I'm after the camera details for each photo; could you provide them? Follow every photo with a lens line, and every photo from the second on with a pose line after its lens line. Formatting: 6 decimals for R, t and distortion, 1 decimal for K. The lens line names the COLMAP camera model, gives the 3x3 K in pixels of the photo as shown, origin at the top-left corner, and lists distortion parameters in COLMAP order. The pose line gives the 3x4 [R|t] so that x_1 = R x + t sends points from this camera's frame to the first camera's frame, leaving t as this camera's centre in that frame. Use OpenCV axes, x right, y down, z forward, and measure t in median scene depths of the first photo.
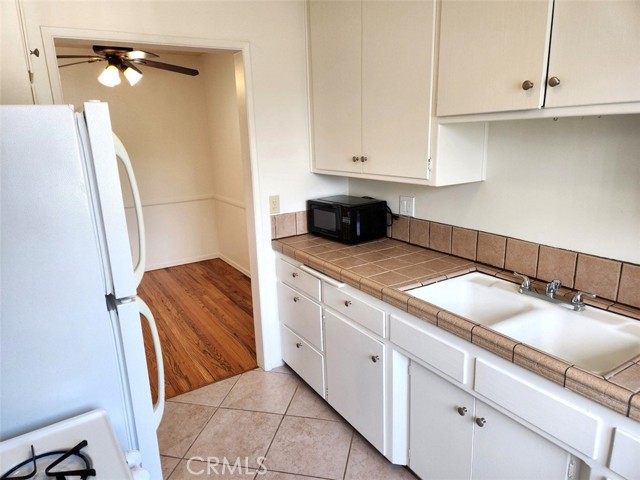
lens RADIAL K [[430.1, 0, 319.8], [0, 430.1, 240.9], [0, 0, 1]] dist [0.047953, -0.000010]
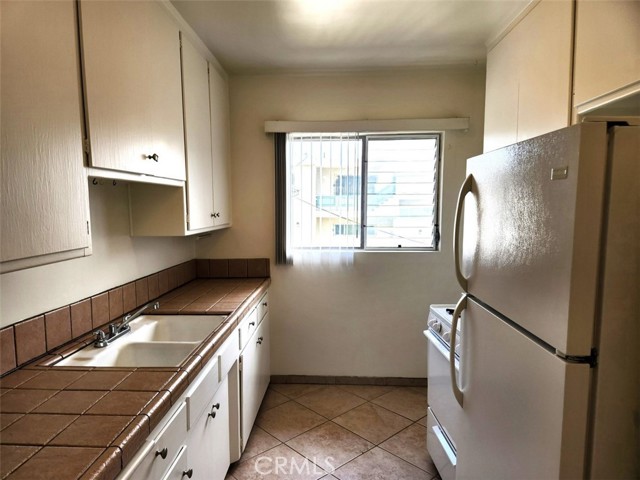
lens RADIAL K [[430.1, 0, 319.3], [0, 430.1, 241.4], [0, 0, 1]] dist [0.047953, -0.000010]
pose [[-0.827852, -0.015214, 0.560741, -0.482246], [0.166318, 0.948026, 0.271266, -0.282015], [-0.535724, 0.317829, -0.782294, 1.330843]]
